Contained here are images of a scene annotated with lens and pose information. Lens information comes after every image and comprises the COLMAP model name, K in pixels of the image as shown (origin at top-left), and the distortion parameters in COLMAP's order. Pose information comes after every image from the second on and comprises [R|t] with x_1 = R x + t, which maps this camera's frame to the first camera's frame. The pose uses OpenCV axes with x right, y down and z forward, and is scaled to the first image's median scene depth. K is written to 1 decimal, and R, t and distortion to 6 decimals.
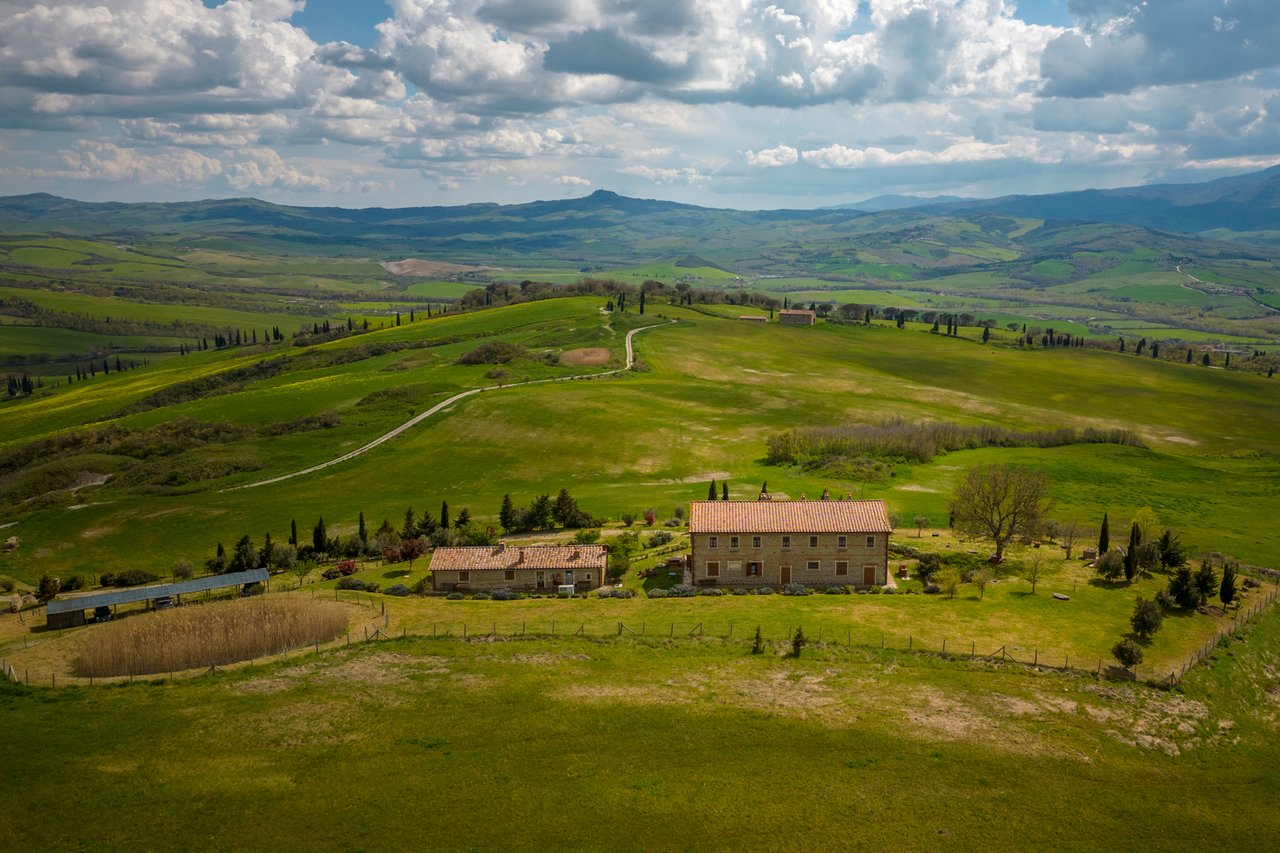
lens RADIAL K [[1106.7, 0, 740.1], [0, 1106.7, 429.3], [0, 0, 1]] dist [0.083964, -0.086937]
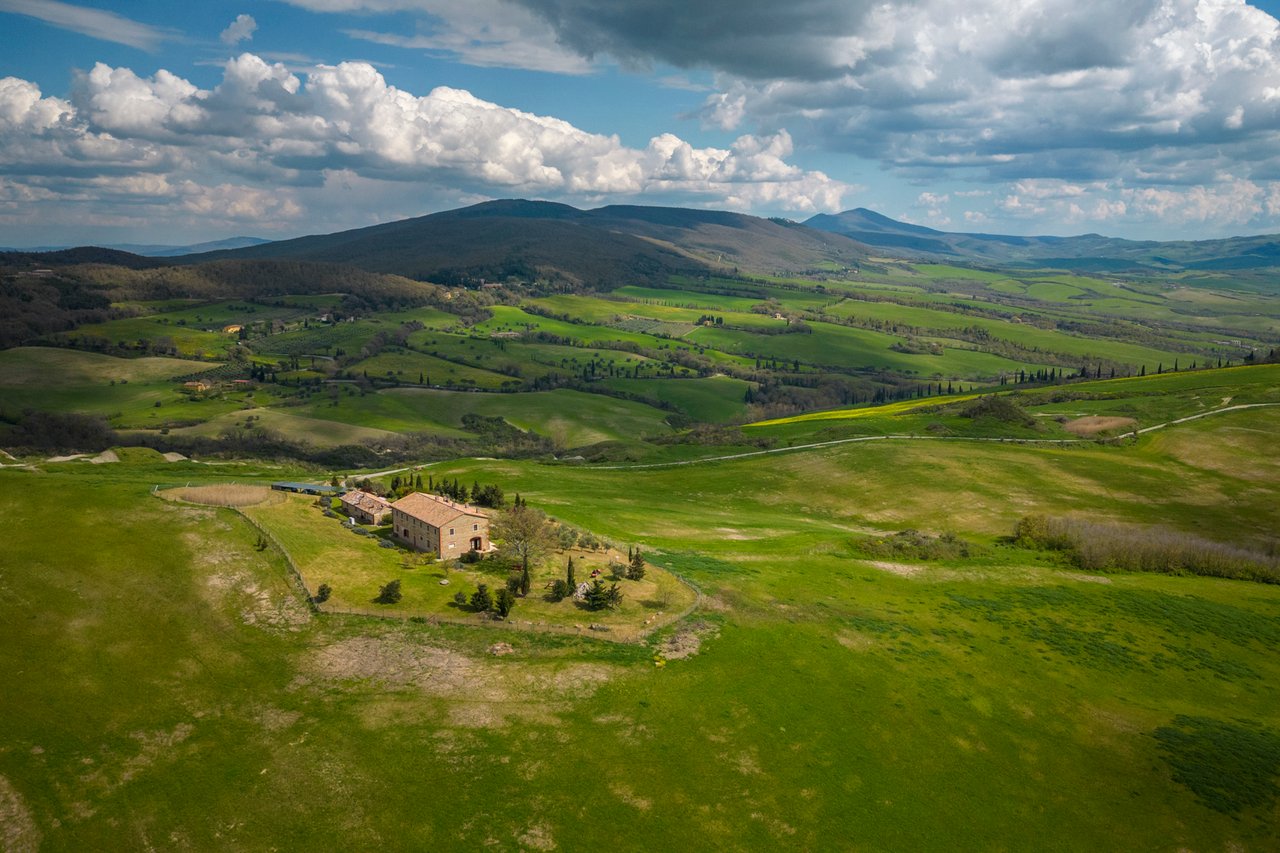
lens RADIAL K [[1059.4, 0, 620.1], [0, 1059.4, 424.7], [0, 0, 1]] dist [0.097367, -0.118769]
pose [[0.551338, 0.132641, -0.823670, 0.141272], [-0.153917, 0.986505, 0.055837, -0.017002], [0.819961, 0.095992, 0.564313, 0.026291]]
